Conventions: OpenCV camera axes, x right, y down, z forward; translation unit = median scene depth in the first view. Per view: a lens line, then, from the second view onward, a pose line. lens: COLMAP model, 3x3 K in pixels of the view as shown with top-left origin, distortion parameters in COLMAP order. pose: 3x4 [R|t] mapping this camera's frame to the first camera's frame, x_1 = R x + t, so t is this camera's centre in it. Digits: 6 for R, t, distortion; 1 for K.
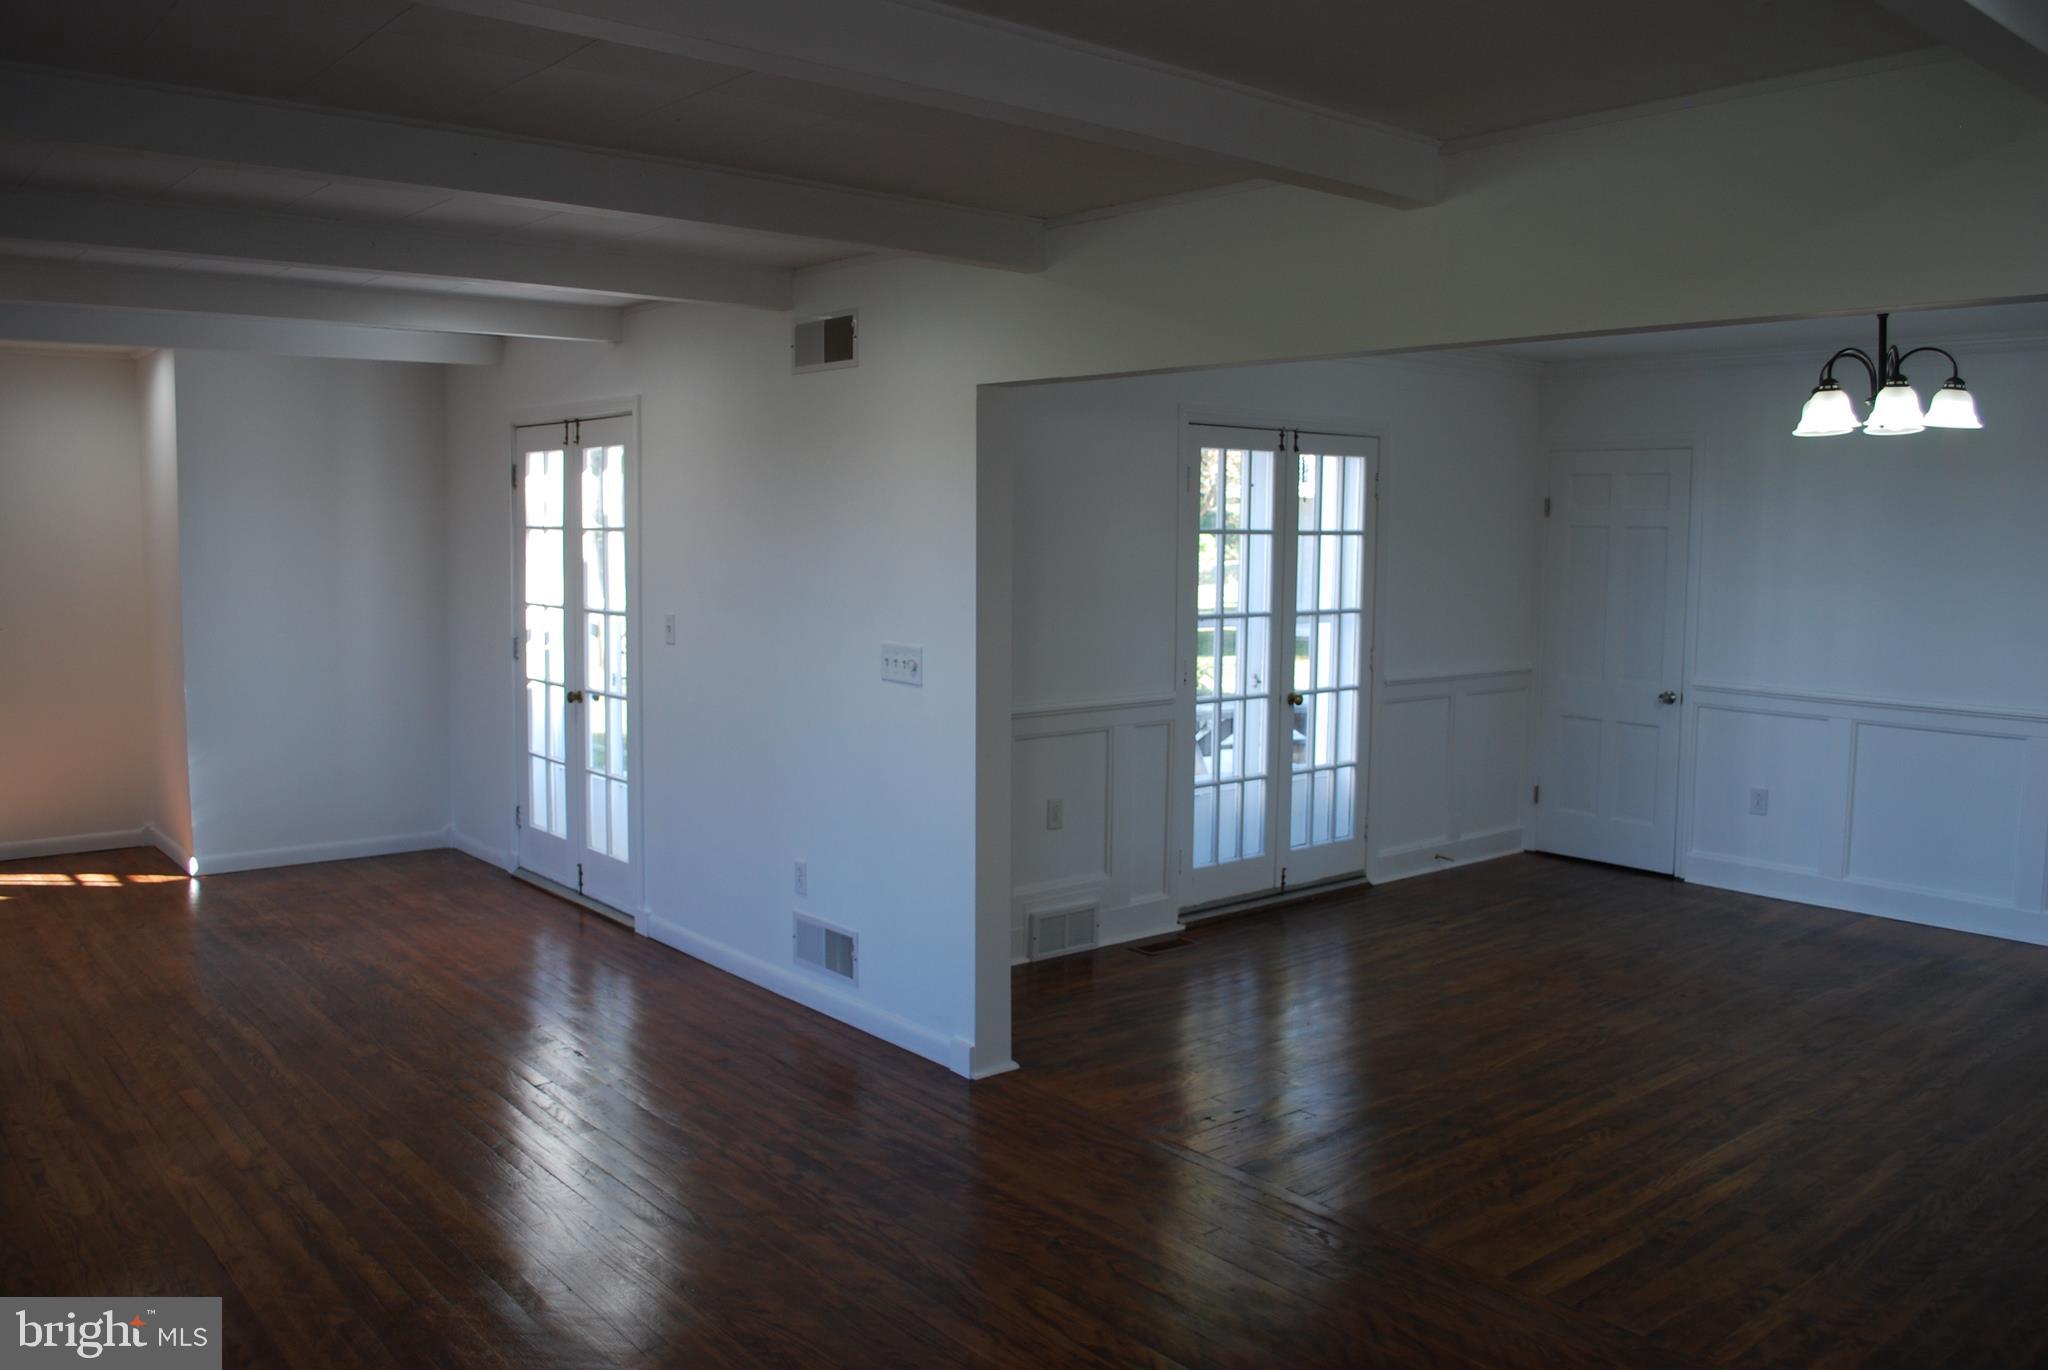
lens RADIAL K [[1607.8, 0, 1037.1], [0, 1607.8, 684.9], [0, 0, 1]] dist [-0.082654, 0.005483]
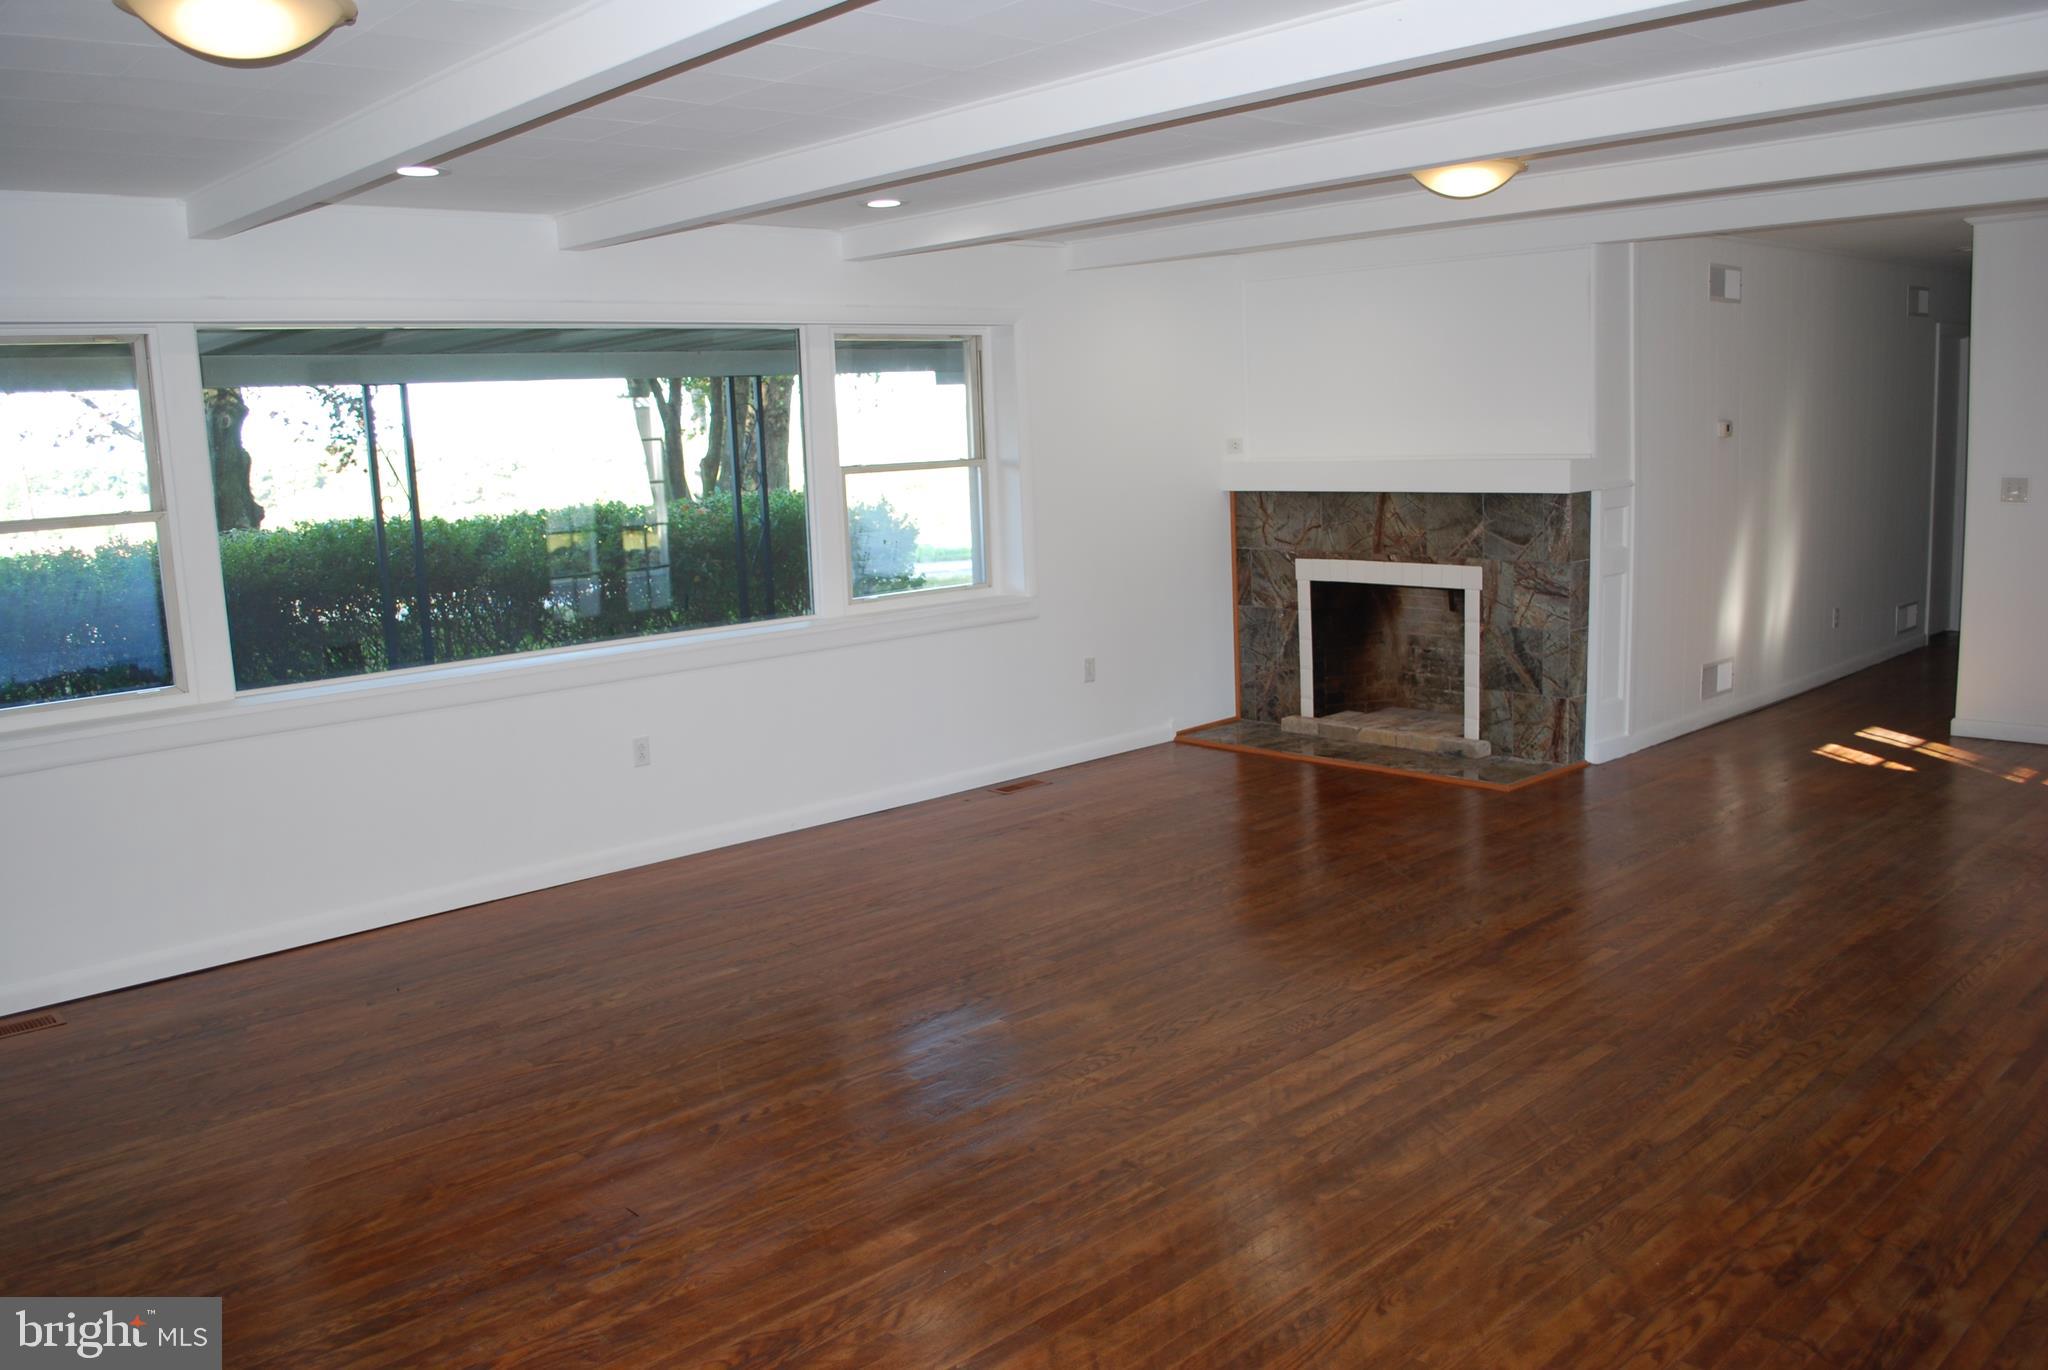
lens RADIAL K [[1607.8, 0, 1037.1], [0, 1607.8, 684.9], [0, 0, 1]] dist [-0.082654, 0.005483]
pose [[0.053000, 0.144792, -0.988042, 0.349853], [-0.059048, 0.988155, 0.141641, -0.032887], [0.996847, 0.050835, 0.060922, 0.412345]]
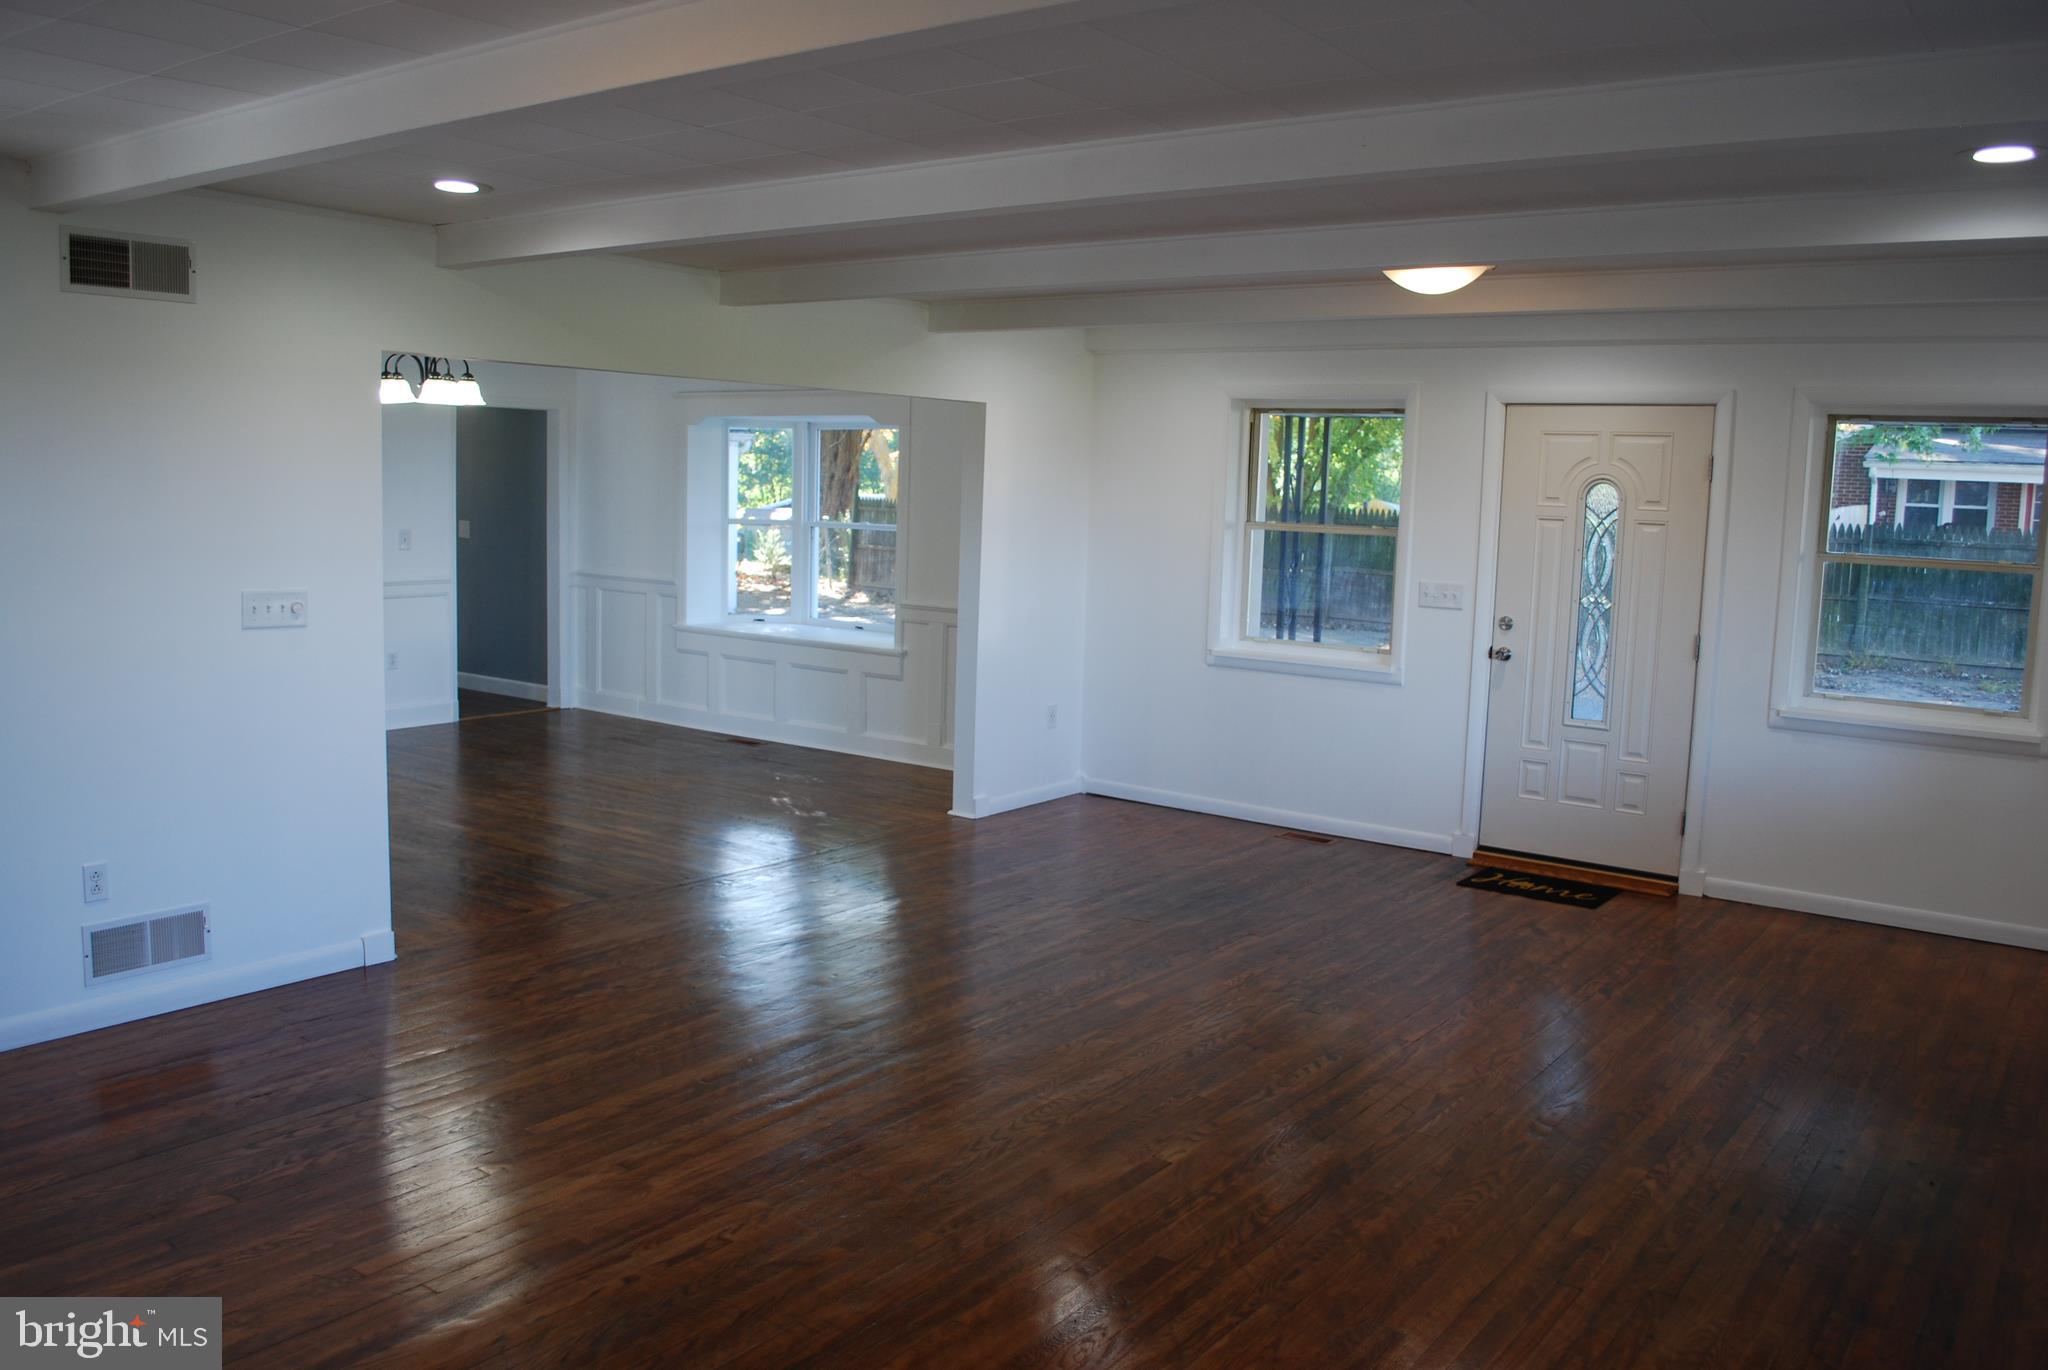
lens RADIAL K [[1607.8, 0, 1037.1], [0, 1607.8, 684.9], [0, 0, 1]] dist [-0.082654, 0.005483]
pose [[-0.237846, -0.138177, 0.961424, -0.969907], [0.064975, 0.985349, 0.157690, -0.076437], [-0.969127, 0.099974, -0.225383, 0.633509]]
